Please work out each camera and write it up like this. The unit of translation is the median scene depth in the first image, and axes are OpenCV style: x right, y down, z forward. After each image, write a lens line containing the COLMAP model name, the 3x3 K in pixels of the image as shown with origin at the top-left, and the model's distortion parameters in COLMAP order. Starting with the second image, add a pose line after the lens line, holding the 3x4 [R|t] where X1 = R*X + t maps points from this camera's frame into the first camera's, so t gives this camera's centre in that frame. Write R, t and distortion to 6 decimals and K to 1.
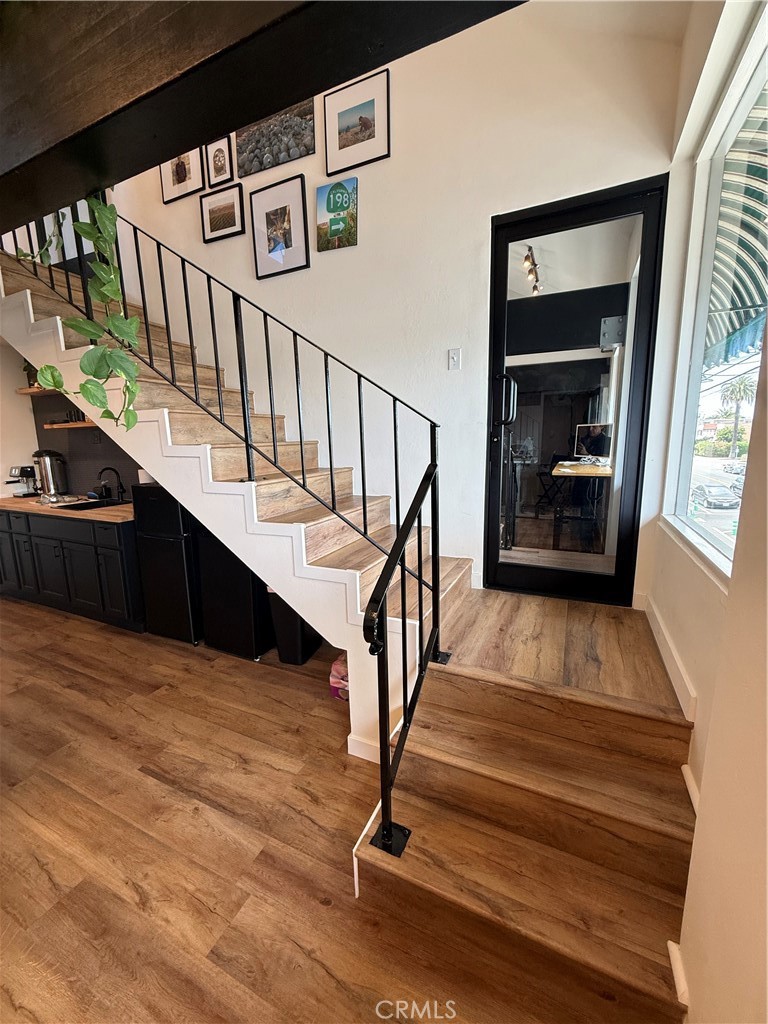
lens RADIAL K [[407.1, 0, 383.8], [0, 407.1, 509.4], [0, 0, 1]] dist [-0.001378, 0.000734]
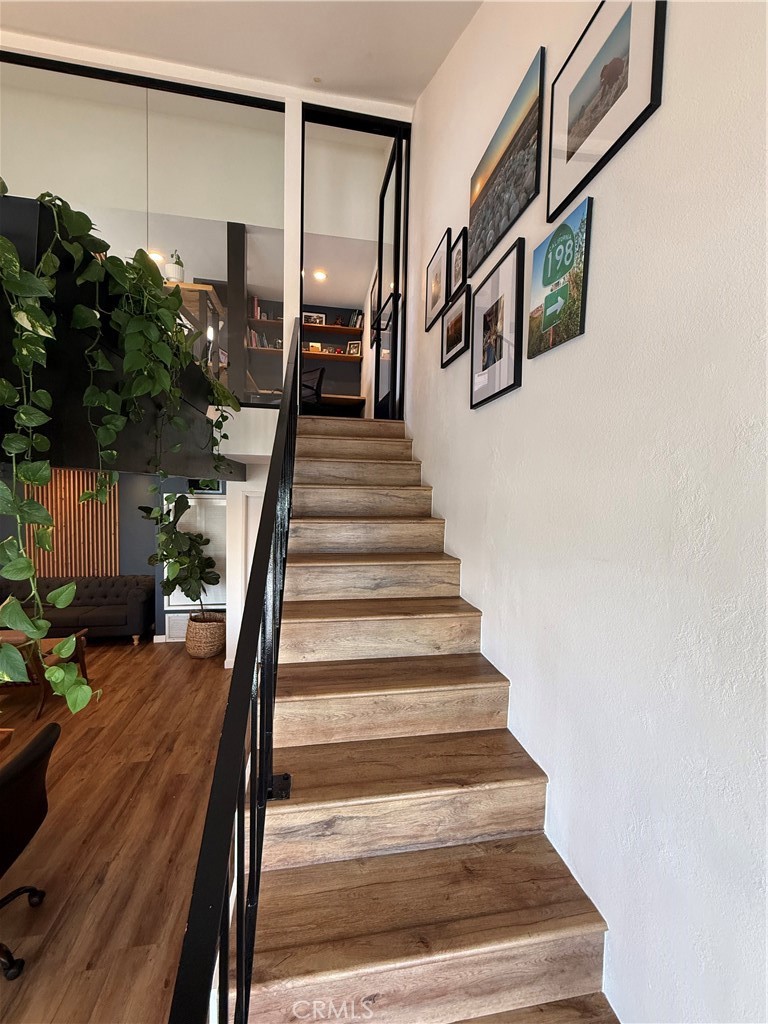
lens RADIAL K [[407.1, 0, 383.5], [0, 407.1, 509.8], [0, 0, 1]] dist [-0.001378, 0.000734]
pose [[0.573652, 0.073827, -0.815765, 0.173360], [-0.171771, 0.984627, -0.031681, -0.353396], [0.800886, 0.158299, 0.577515, 0.516934]]
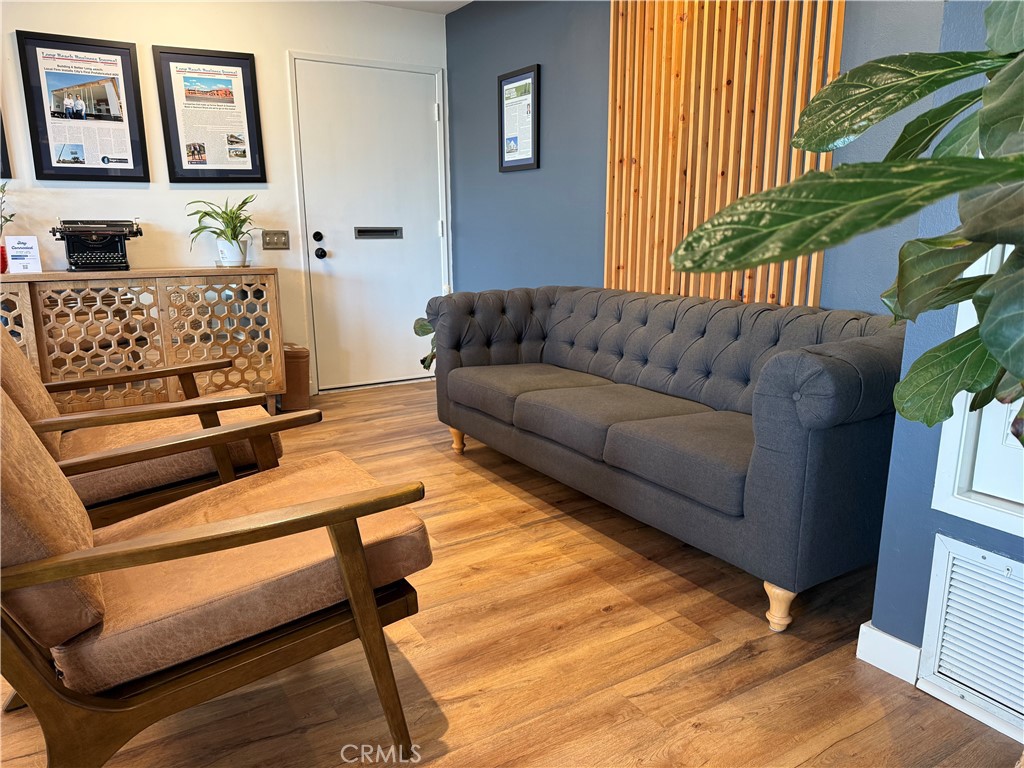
lens RADIAL K [[718.7, 0, 511.0], [0, 718.7, 389.6], [0, 0, 1]] dist [0.048693, -0.058459]
pose [[-0.549544, 0.199985, -0.811176, -1.363687], [-0.132421, 0.937805, 0.320915, 0.011966], [0.824903, 0.283774, -0.488883, 0.857315]]
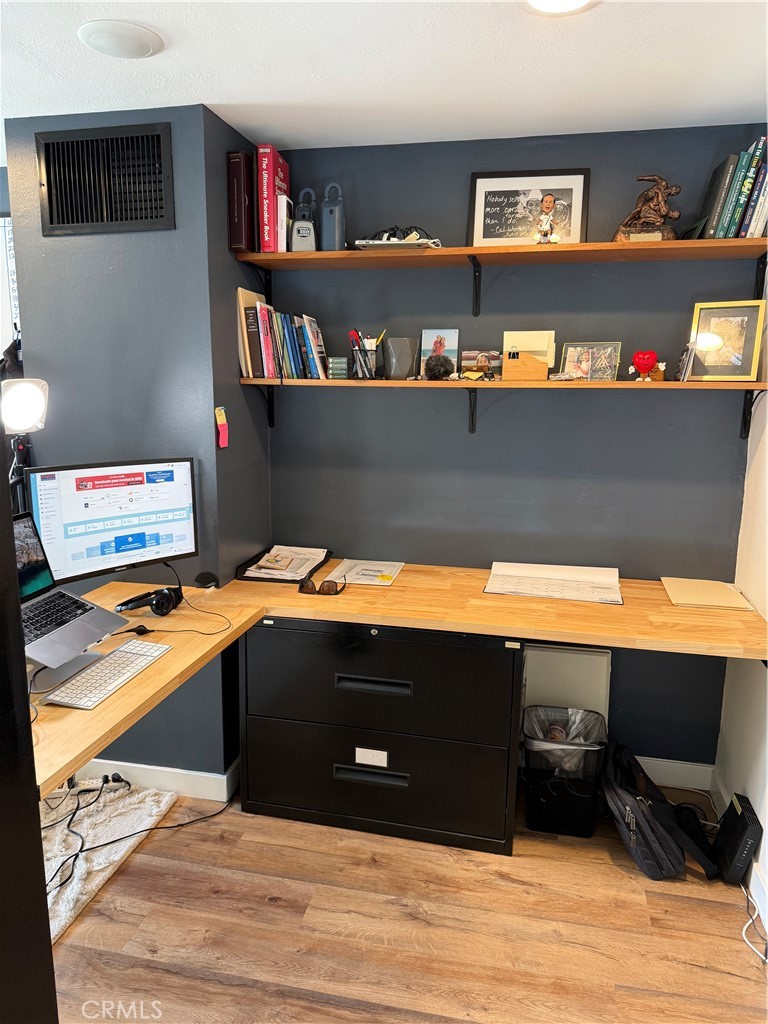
lens RADIAL K [[718.7, 0, 384.1], [0, 718.7, 512.6], [0, 0, 1]] dist [0.048693, -0.058459]
pose [[0.221283, 0.201766, -0.954109, -1.107174], [-0.178421, 0.970226, 0.163793, -1.156907], [0.958749, 0.133988, 0.250694, 1.010934]]
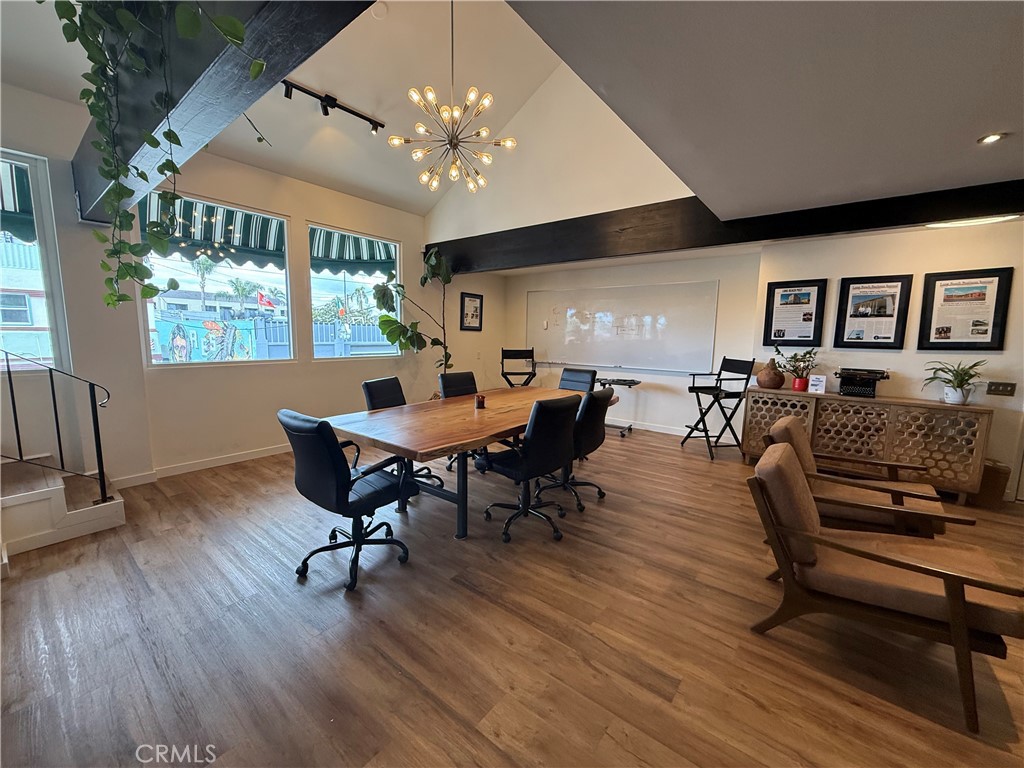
lens RADIAL K [[407.1, 0, 509.1], [0, 407.1, 383.3], [0, 0, 1]] dist [-0.001378, 0.000734]
pose [[-0.971911, -0.030141, 0.233410, -1.224341], [0.038888, 0.957565, 0.285581, -0.159496], [-0.232113, 0.286636, -0.929496, 1.109389]]
